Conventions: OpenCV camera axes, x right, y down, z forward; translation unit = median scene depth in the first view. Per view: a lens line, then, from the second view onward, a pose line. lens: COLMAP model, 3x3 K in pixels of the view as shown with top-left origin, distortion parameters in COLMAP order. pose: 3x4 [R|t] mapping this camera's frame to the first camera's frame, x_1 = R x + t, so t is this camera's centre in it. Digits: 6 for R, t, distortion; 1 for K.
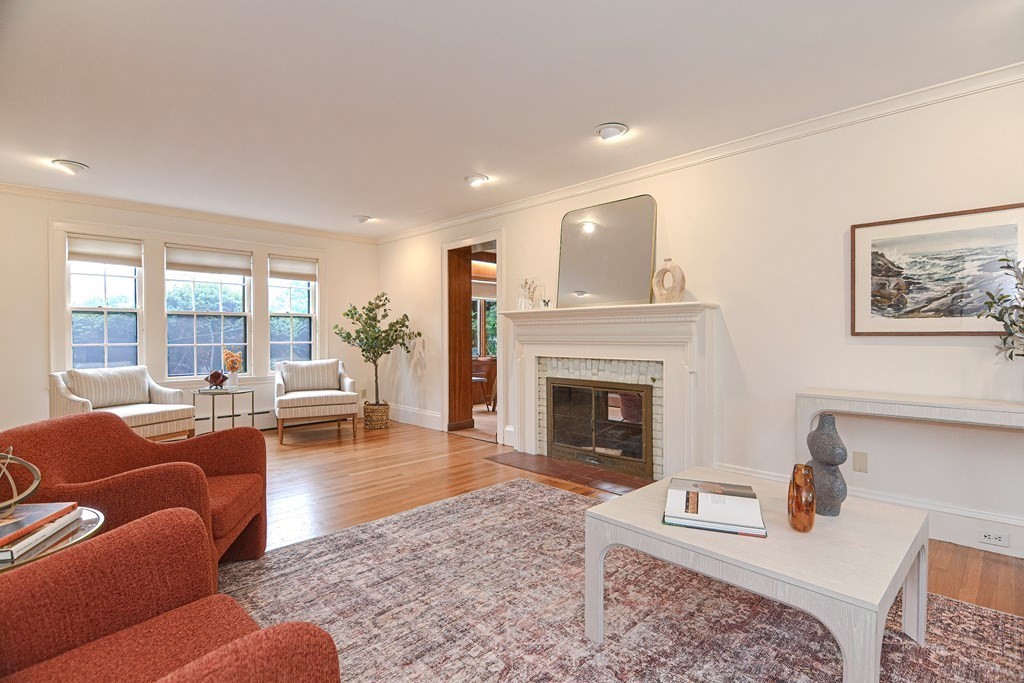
lens RADIAL K [[499.2, 0, 517.8], [0, 499.2, 339.6], [0, 0, 1]] dist [-0.002750, -0.001581]
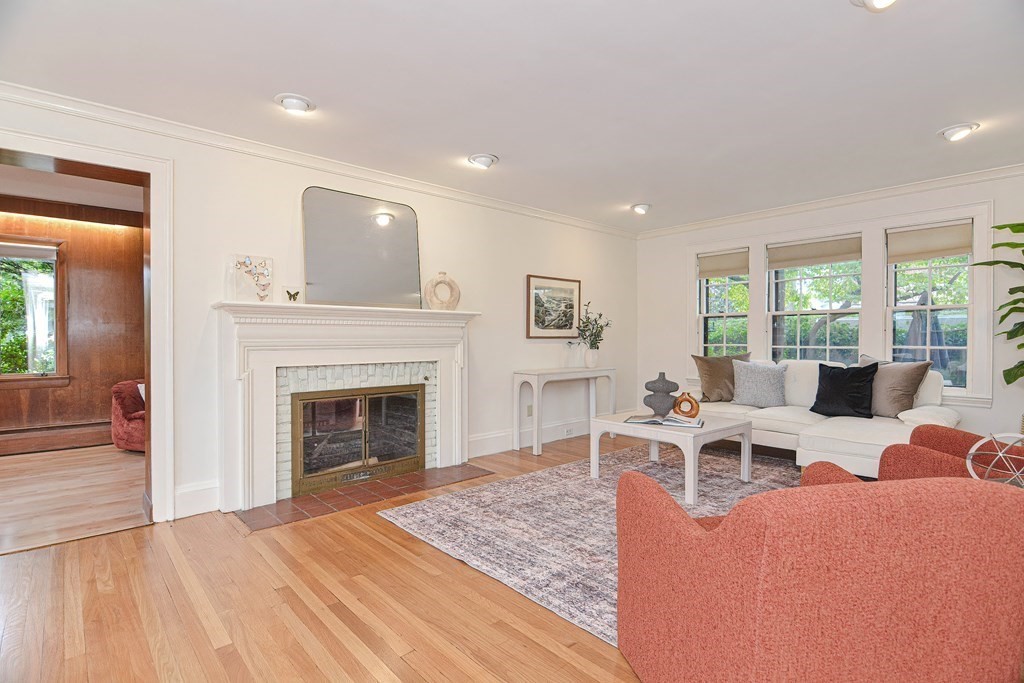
lens RADIAL K [[499.2, 0, 517.8], [0, 499.2, 339.6], [0, 0, 1]] dist [-0.002750, -0.001581]
pose [[0.038906, -0.002076, 0.999241, -0.944284], [0.006317, 0.999978, 0.001832, -0.006751], [-0.999223, 0.006241, 0.038918, 0.867069]]
